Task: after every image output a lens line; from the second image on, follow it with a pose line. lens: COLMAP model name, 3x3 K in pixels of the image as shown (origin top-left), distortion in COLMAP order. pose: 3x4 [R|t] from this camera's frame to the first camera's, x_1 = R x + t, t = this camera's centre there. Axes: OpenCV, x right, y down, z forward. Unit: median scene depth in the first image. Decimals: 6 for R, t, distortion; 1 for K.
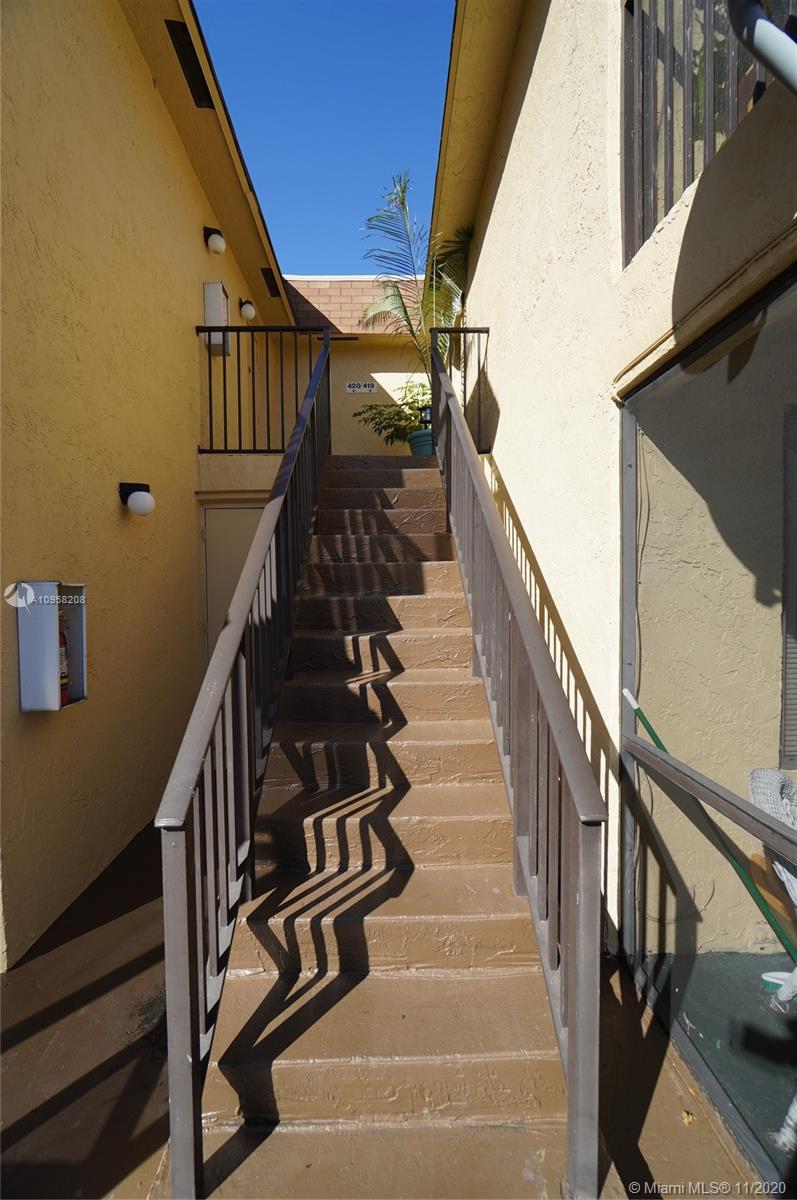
lens RADIAL K [[512.9, 0, 396.7], [0, 512.9, 600.6], [0, 0, 1]] dist [-0.000265, -0.000061]
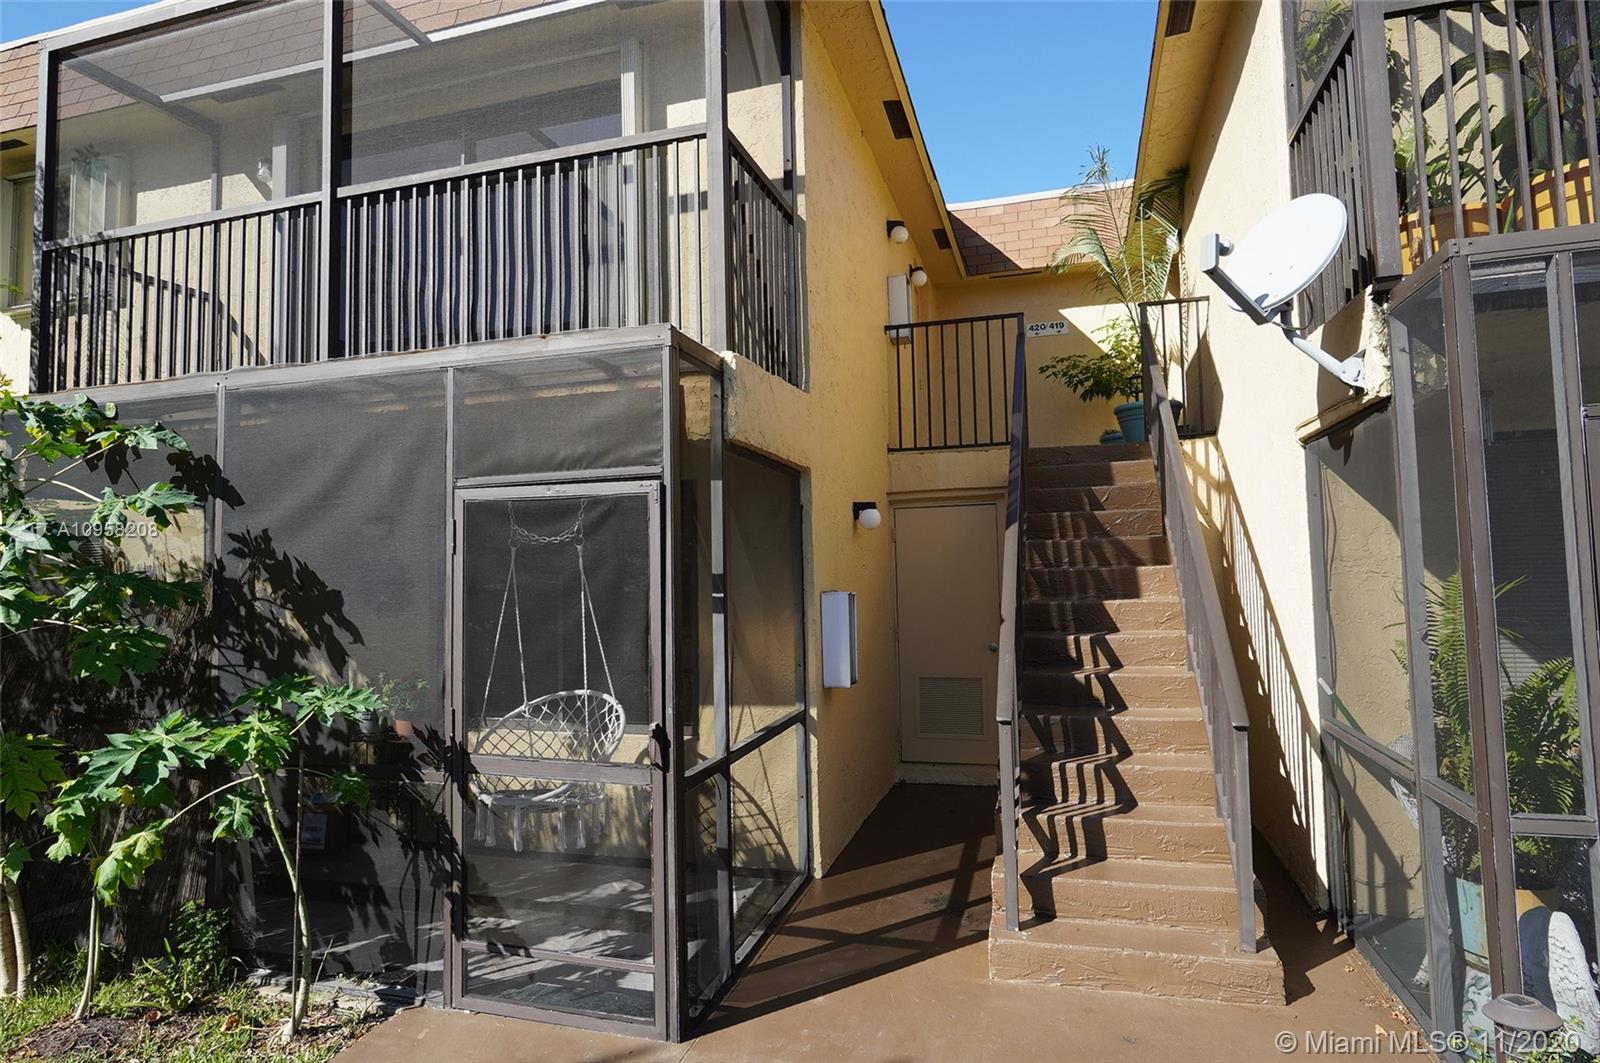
lens RADIAL K [[878.7, 0, 802.5], [0, 878.7, 531.6], [0, 0, 1]] dist [0.007457, 0.001231]
pose [[0.949933, -0.028867, -0.311116, -0.040763], [0.004312, 0.996840, -0.079325, -0.009388], [0.312423, 0.074012, 0.947056, -0.989104]]
